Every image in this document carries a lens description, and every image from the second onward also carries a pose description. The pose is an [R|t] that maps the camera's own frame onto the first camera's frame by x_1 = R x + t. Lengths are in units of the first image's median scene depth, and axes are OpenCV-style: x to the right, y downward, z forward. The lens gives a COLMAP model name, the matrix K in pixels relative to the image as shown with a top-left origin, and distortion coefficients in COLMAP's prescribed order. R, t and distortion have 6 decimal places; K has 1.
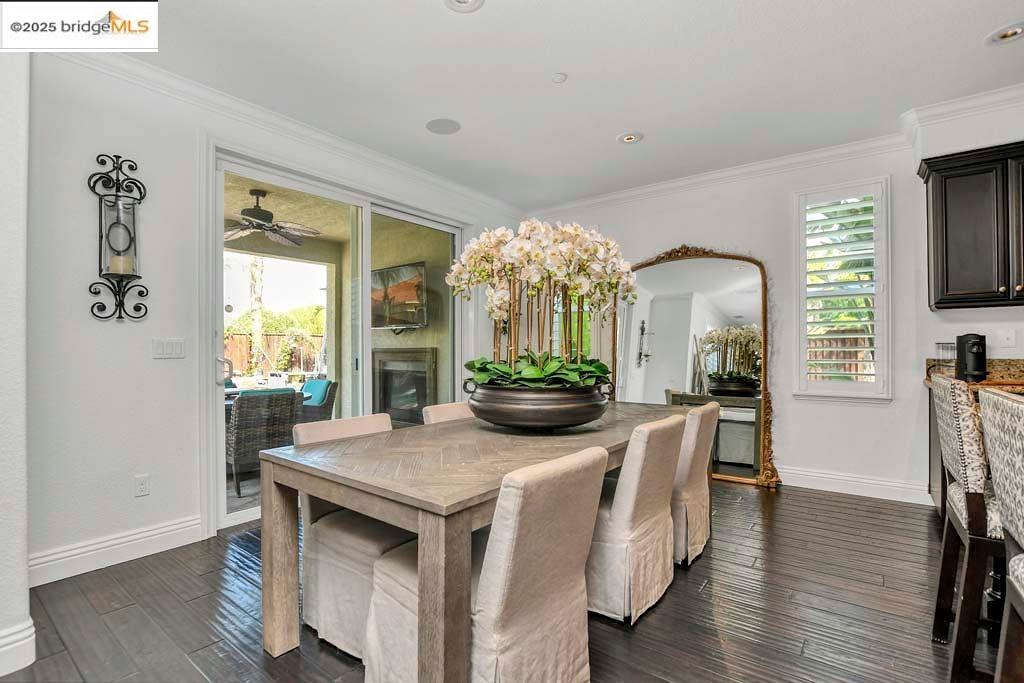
lens RADIAL K [[477.9, 0, 491.3], [0, 477.9, 349.4], [0, 0, 1]] dist [-0.028730, 0.003732]
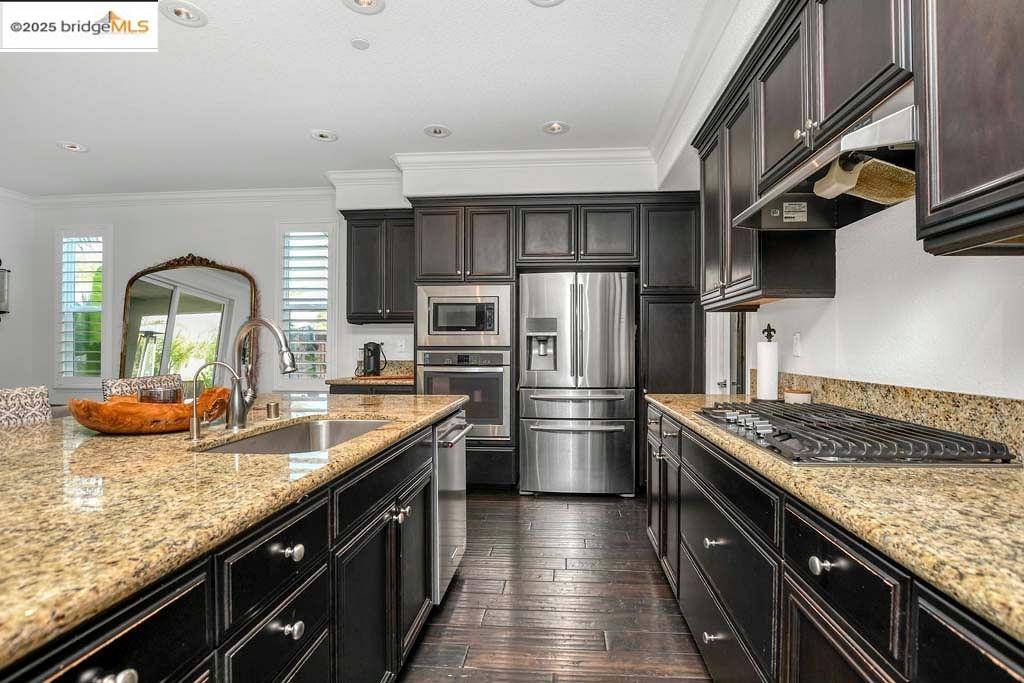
lens RADIAL K [[500.9, 0, 518.9], [0, 500.9, 349.5], [0, 0, 1]] dist [-0.032433, 0.003192]
pose [[0.830070, 0.004661, 0.557640, 0.706074], [-0.006059, 0.999981, 0.000662, -0.019762], [-0.557626, -0.003928, 0.830083, -0.573395]]
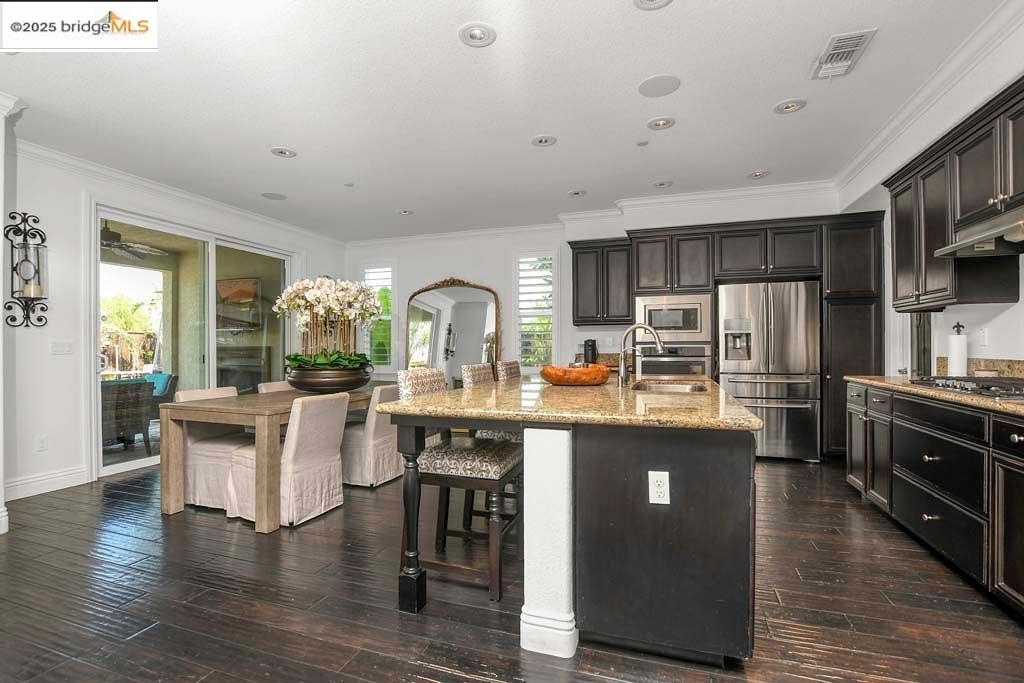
lens RADIAL K [[477.9, 0, 501.6], [0, 477.9, 347.9], [0, 0, 1]] dist [-0.028730, 0.003732]
pose [[0.945723, 0.000541, 0.324974, 0.118082], [-0.000896, 0.999999, 0.000941, -0.002830], [-0.324973, -0.001181, 0.945723, -0.809860]]
